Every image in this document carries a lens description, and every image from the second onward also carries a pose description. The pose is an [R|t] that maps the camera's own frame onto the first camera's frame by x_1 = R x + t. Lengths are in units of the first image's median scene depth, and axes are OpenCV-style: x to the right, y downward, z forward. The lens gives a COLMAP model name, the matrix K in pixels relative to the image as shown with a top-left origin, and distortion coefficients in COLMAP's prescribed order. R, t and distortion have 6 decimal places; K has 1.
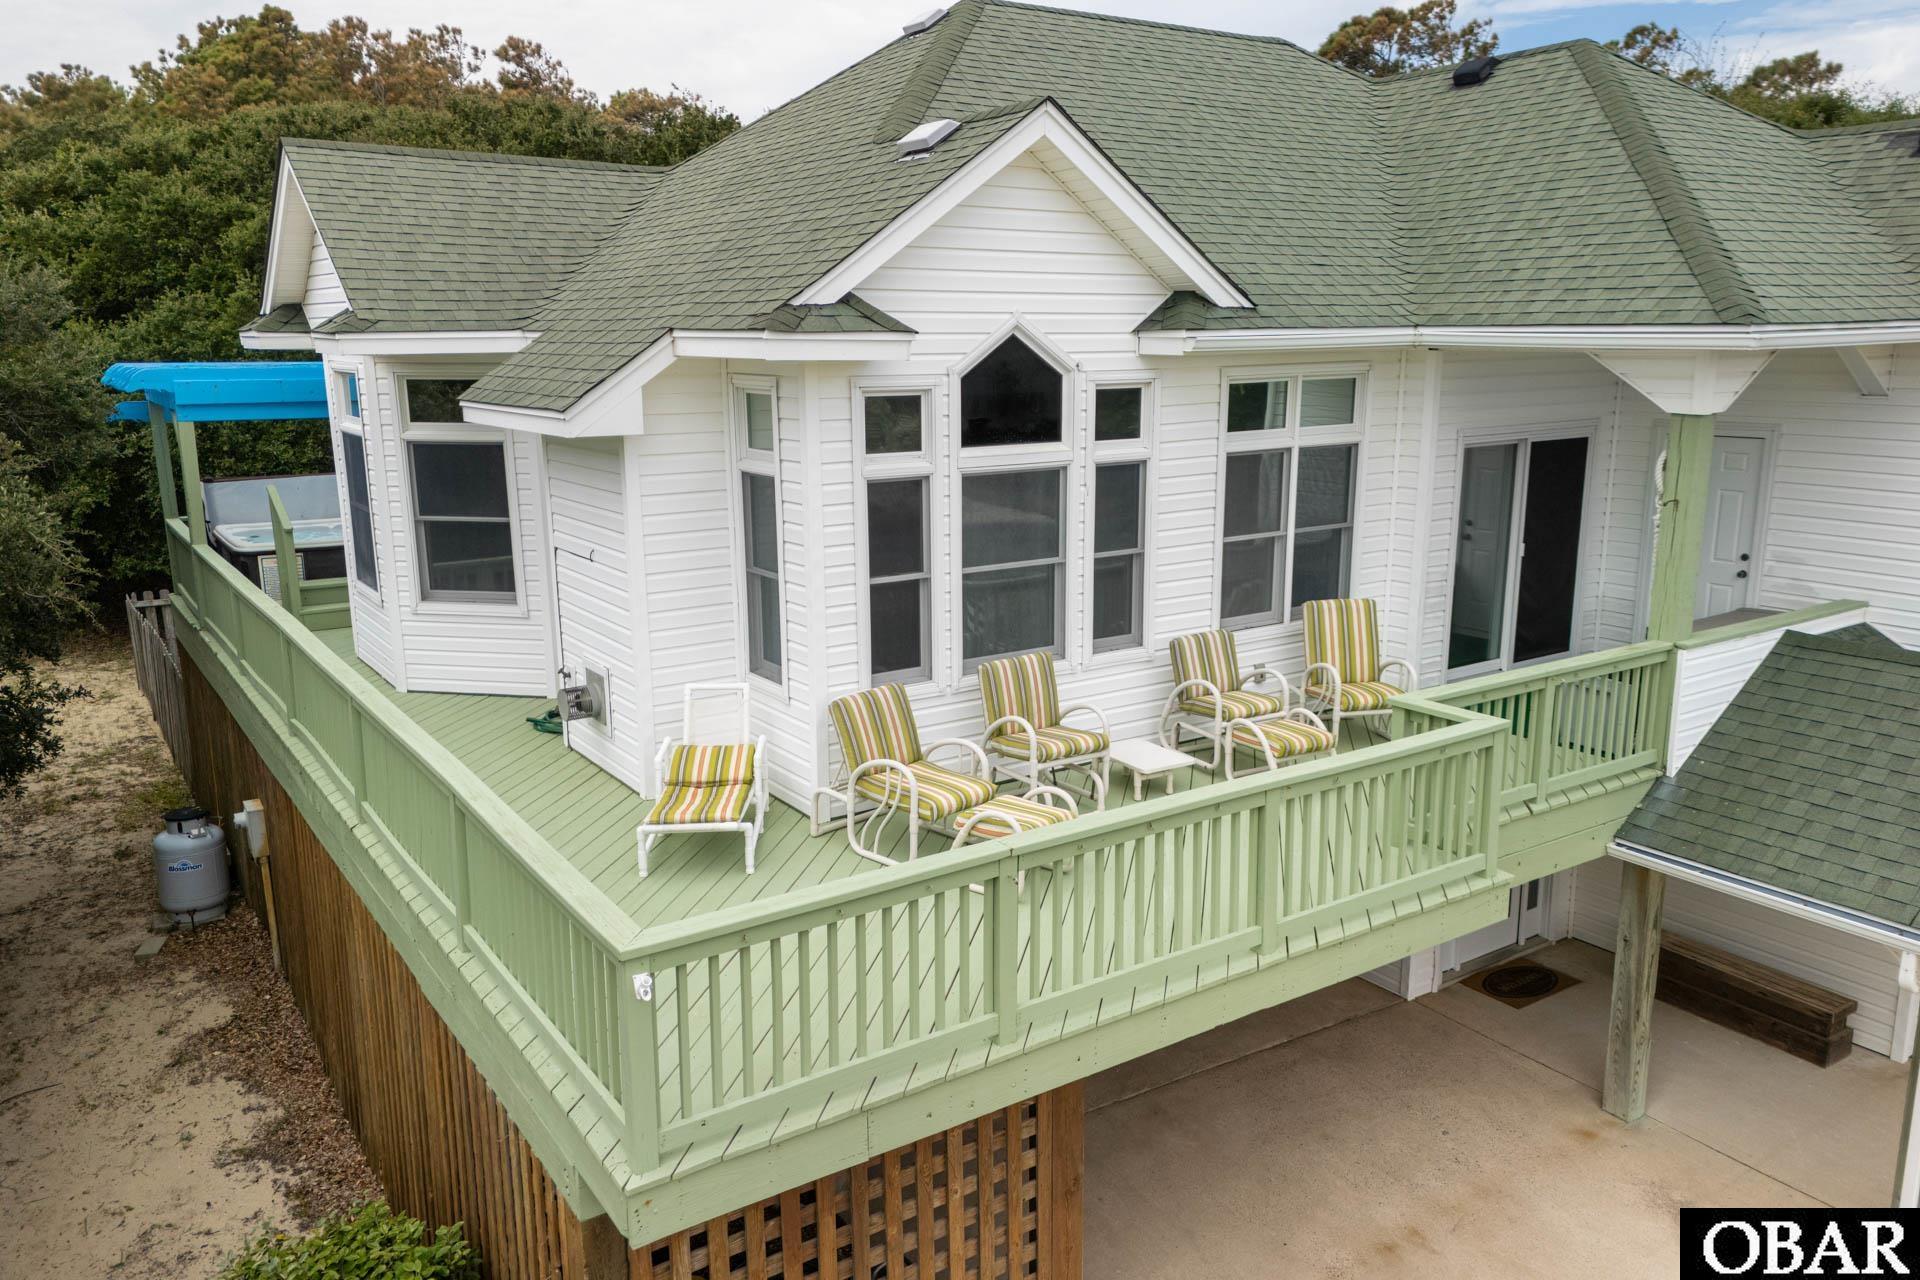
lens RADIAL K [[1412.1, 0, 947.9], [0, 1412.1, 634.3], [0, 0, 1]] dist [0.061035, -0.043962]
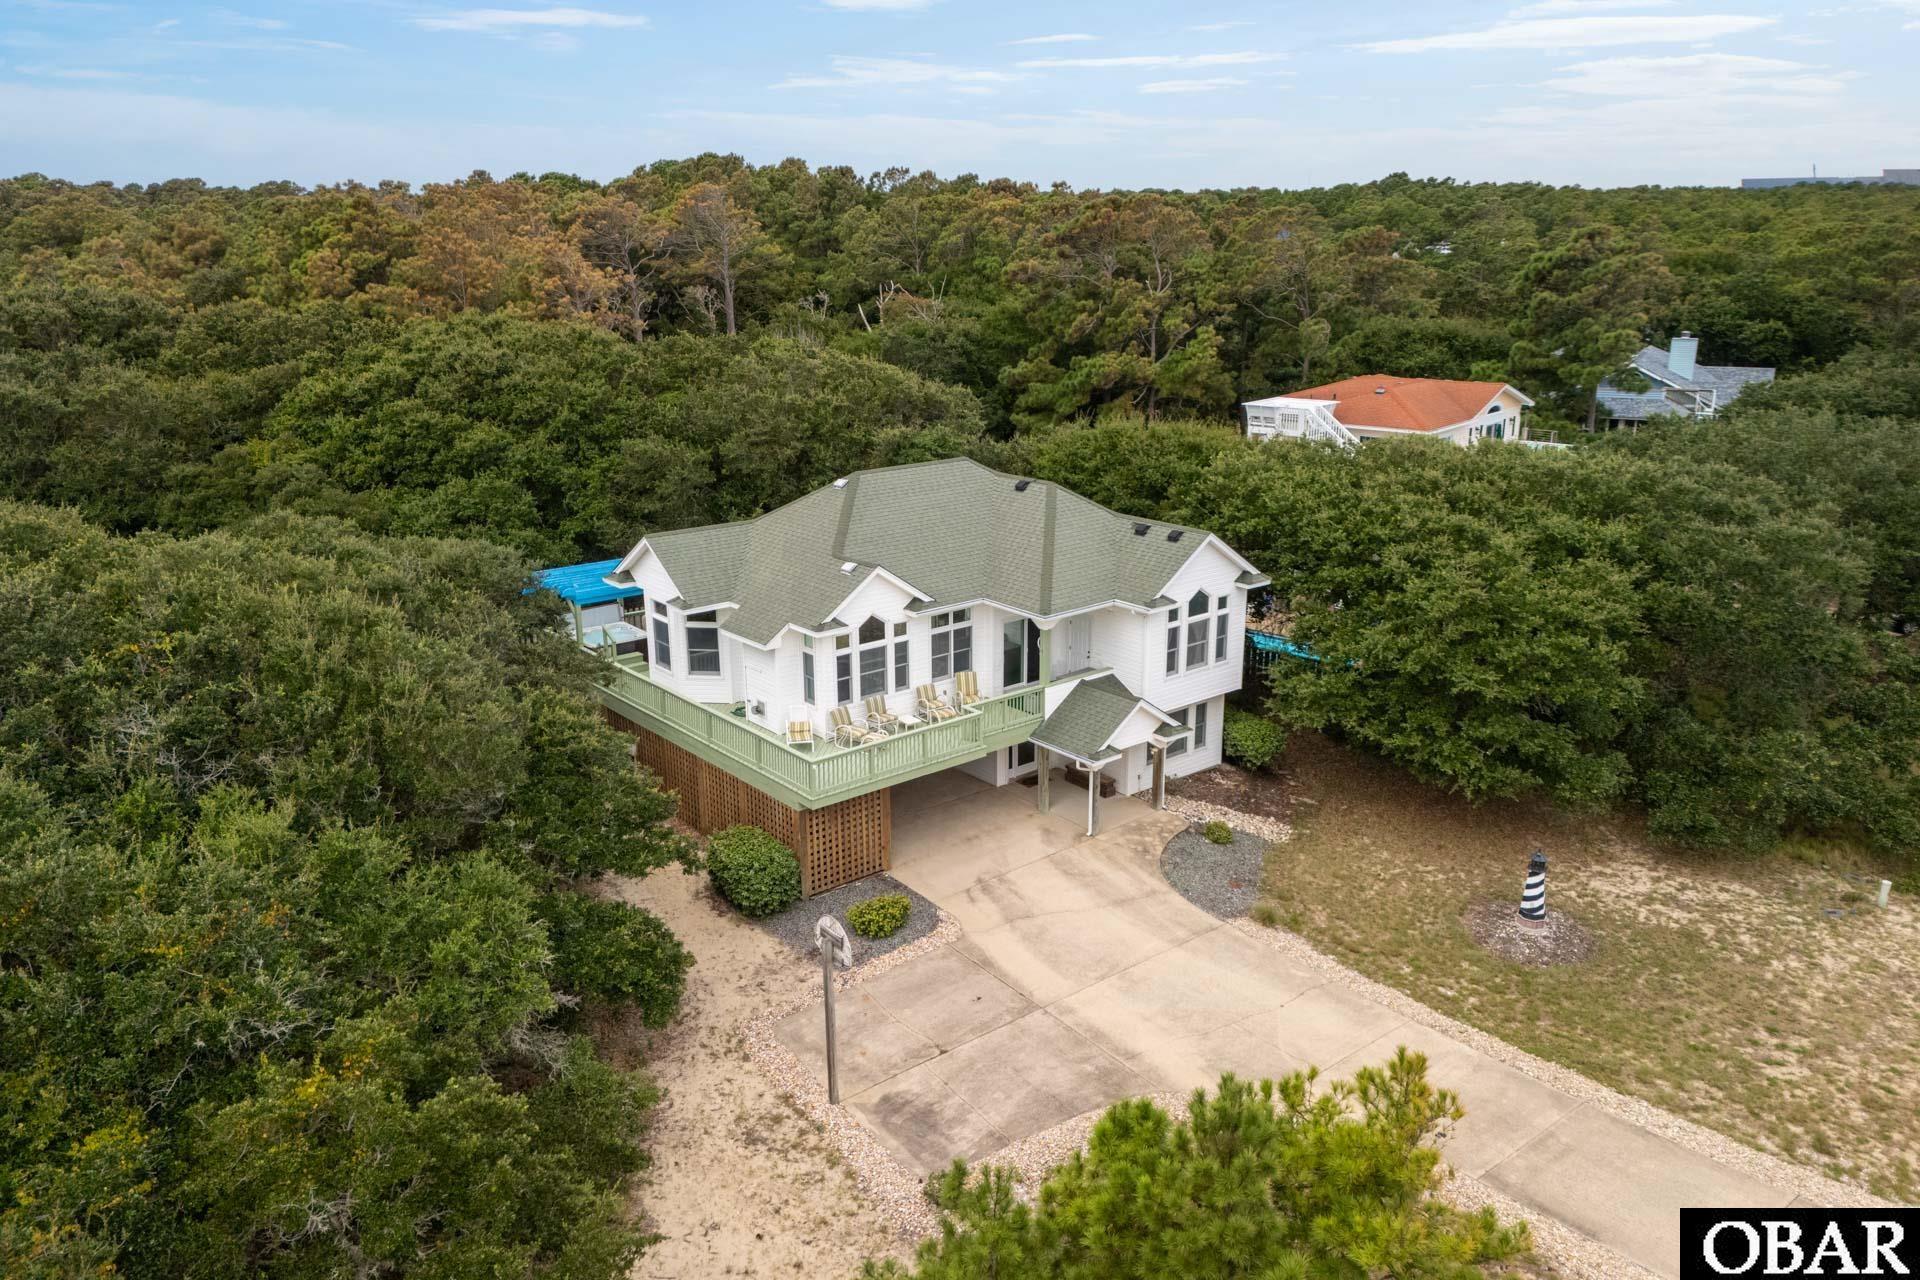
lens RADIAL K [[1397.1, 0, 960.0], [0, 1397.1, 640.0], [0, 0, 1]] dist [0.064865, -0.068627]
pose [[0.994531, -0.025095, 0.101384, -0.098852], [0.017963, 0.997339, 0.070651, -0.385730], [-0.102887, -0.068443, 0.992336, -2.693114]]
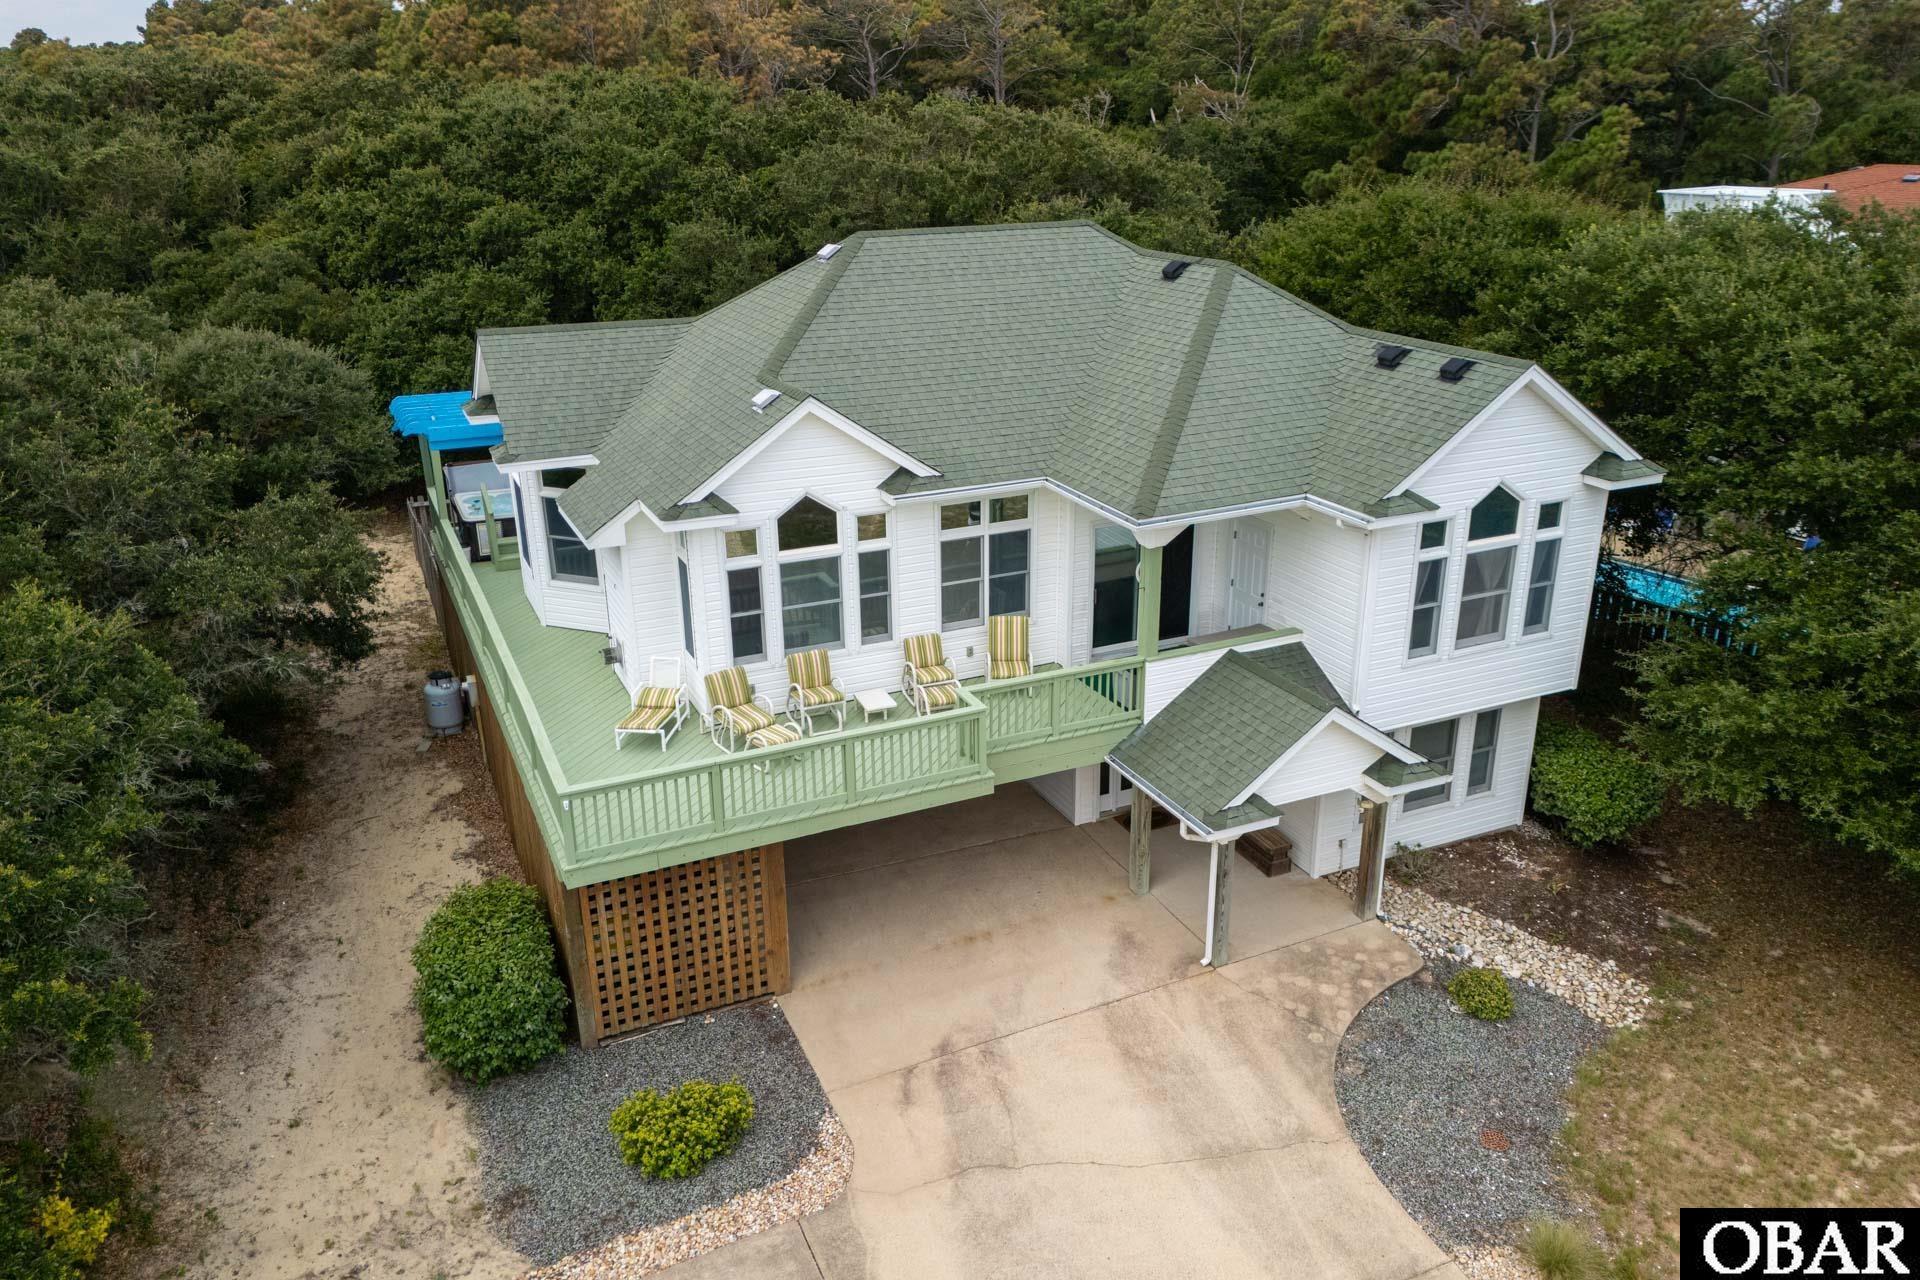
lens RADIAL K [[1397.1, 0, 960.0], [0, 1397.1, 640.0], [0, 0, 1]] dist [0.064865, -0.068627]
pose [[0.987698, 0.055047, -0.146363, 0.530543], [-0.032282, 0.987607, 0.153589, -0.301033], [0.153004, -0.146975, 0.977235, -0.892704]]
